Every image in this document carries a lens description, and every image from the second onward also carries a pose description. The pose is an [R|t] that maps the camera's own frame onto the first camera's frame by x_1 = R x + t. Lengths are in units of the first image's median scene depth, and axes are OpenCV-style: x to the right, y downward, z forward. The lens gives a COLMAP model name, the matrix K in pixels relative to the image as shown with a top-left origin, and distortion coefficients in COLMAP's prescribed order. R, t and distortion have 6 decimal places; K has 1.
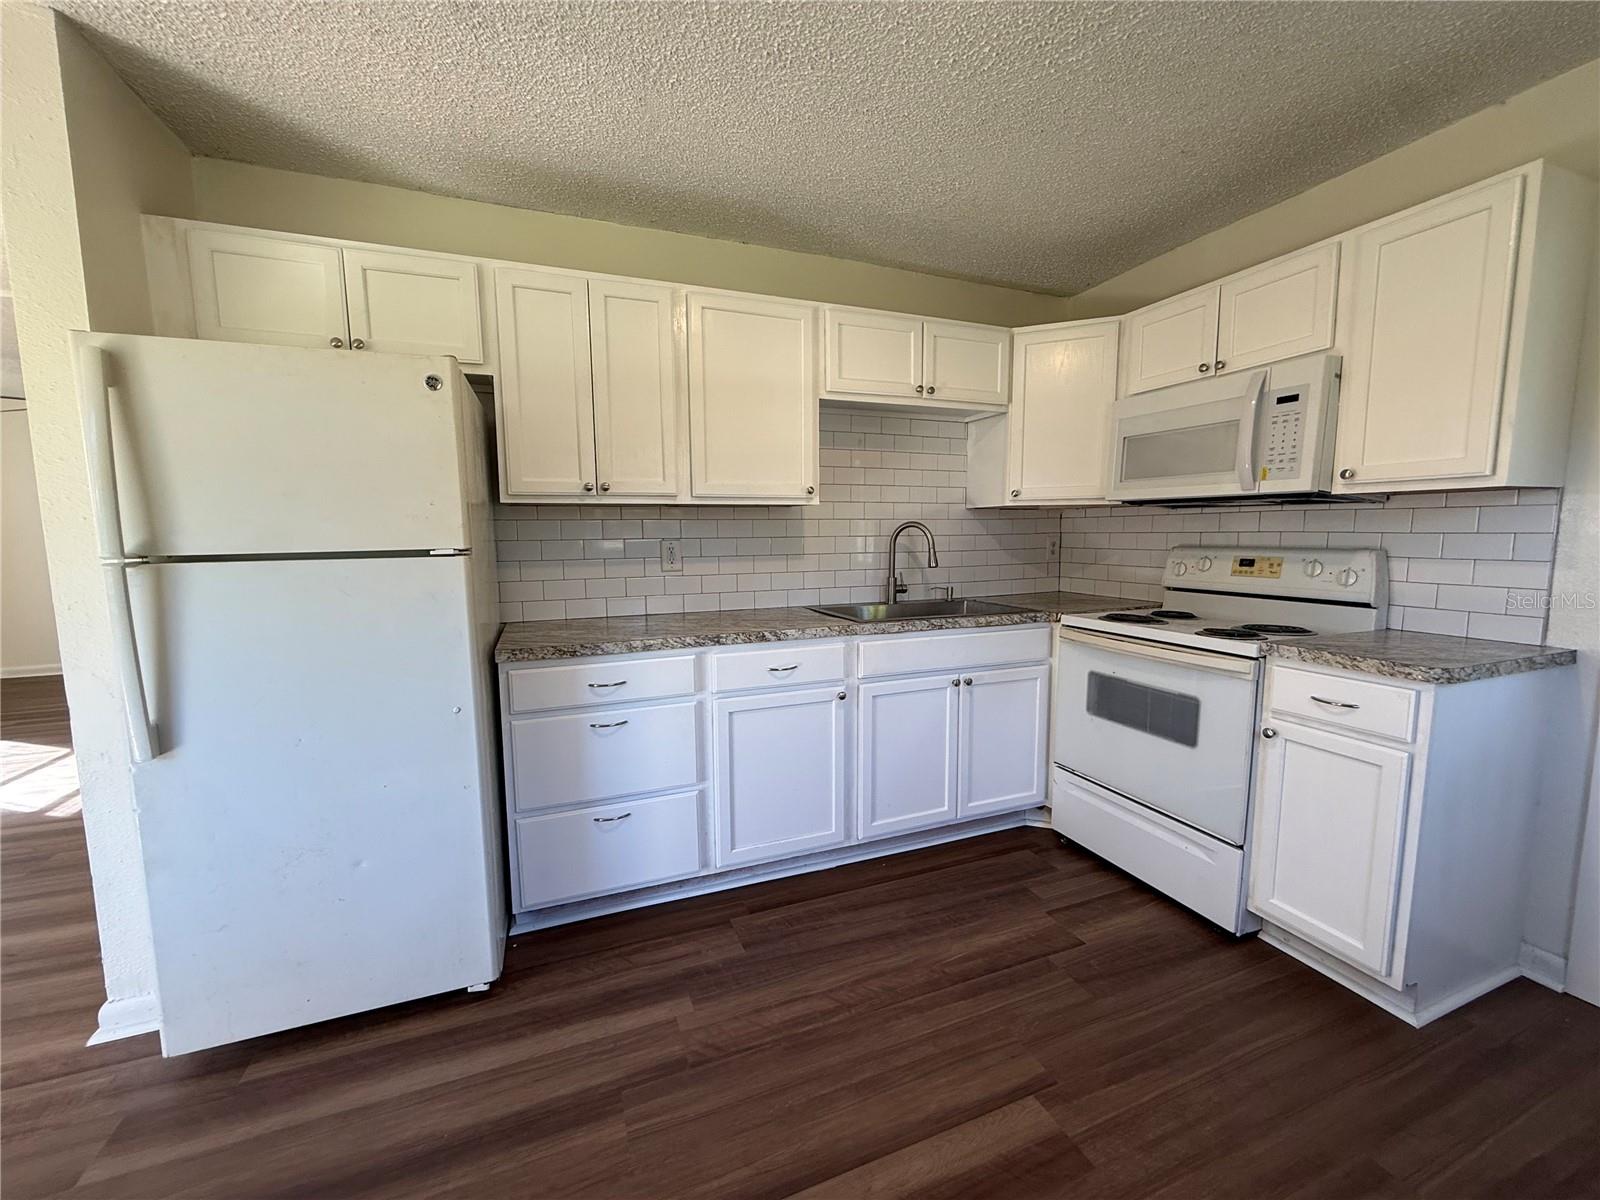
lens RADIAL K [[640.2, 0, 800.0], [0, 640.2, 600.0], [0, 0, 1]] dist [0.003454, -0.000278]
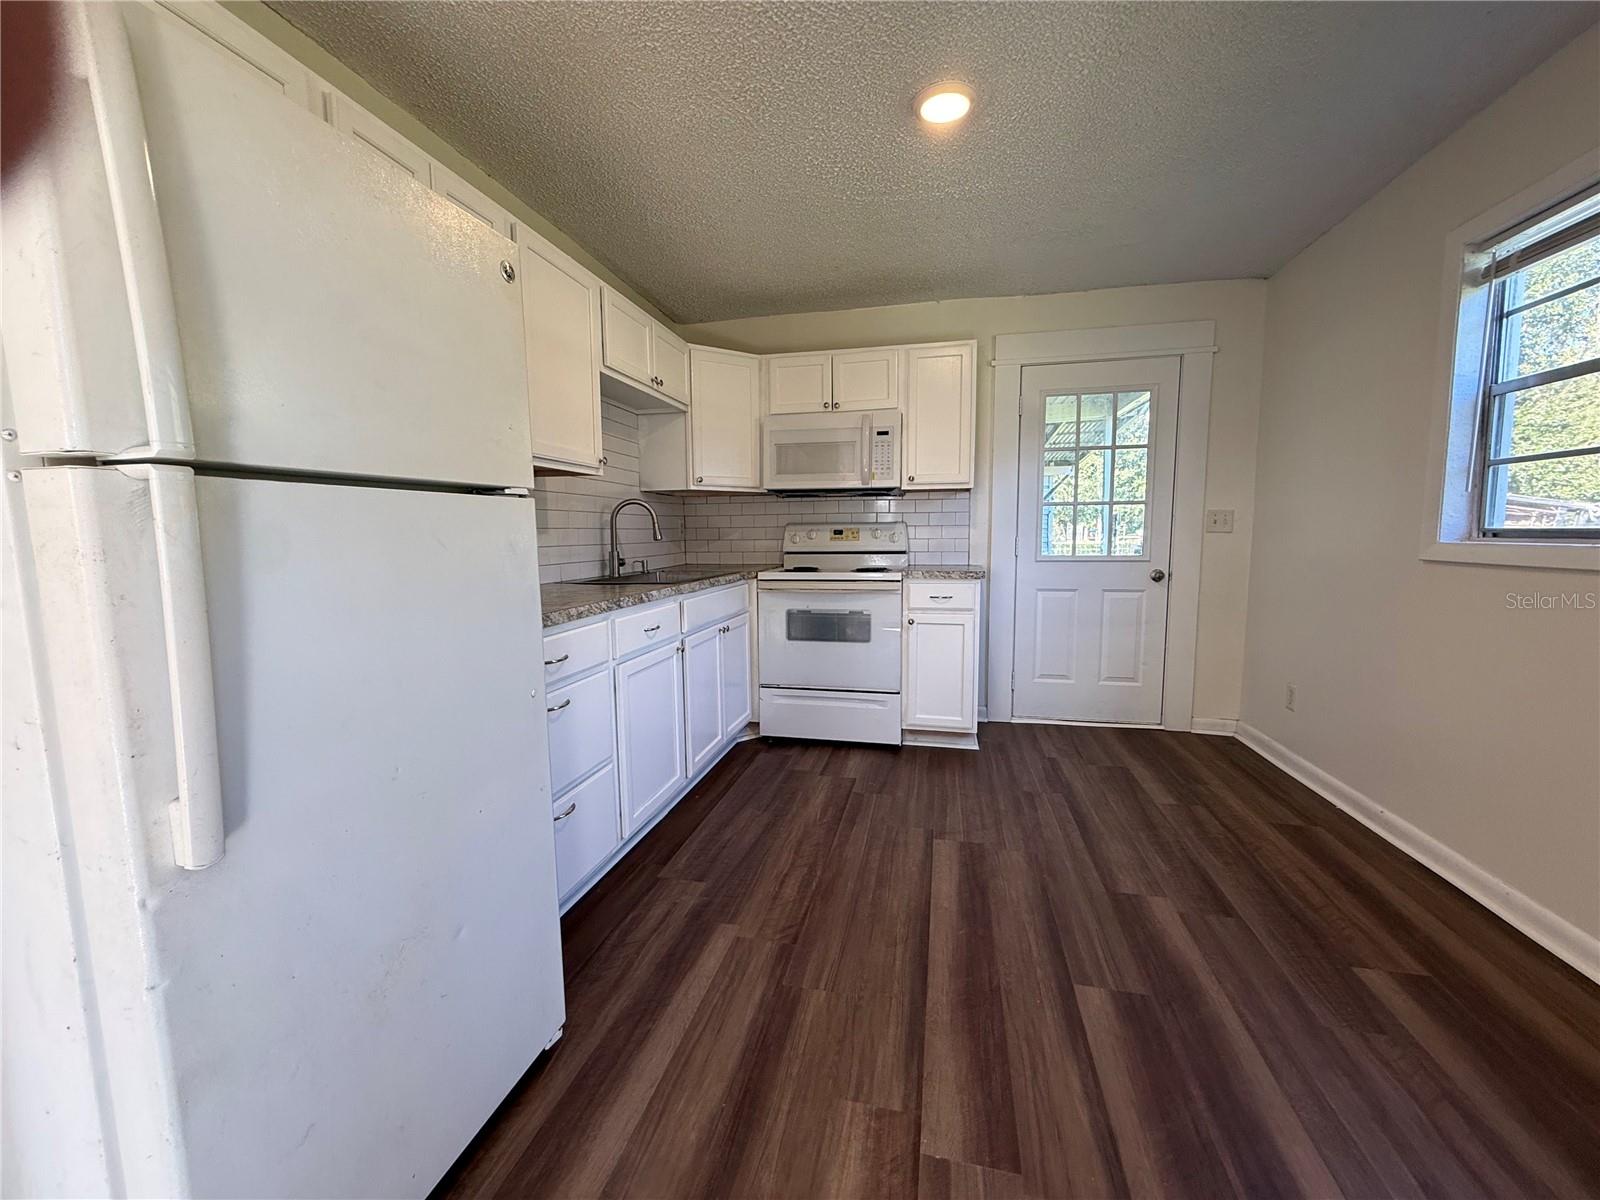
lens RADIAL K [[640.2, 0, 800.0], [0, 640.2, 600.0], [0, 0, 1]] dist [0.003454, -0.000278]
pose [[0.563399, -0.084306, 0.821872, -0.787963], [0.093561, 0.994891, 0.037917, 0.046359], [-0.820870, 0.055532, 0.568409, 0.216841]]
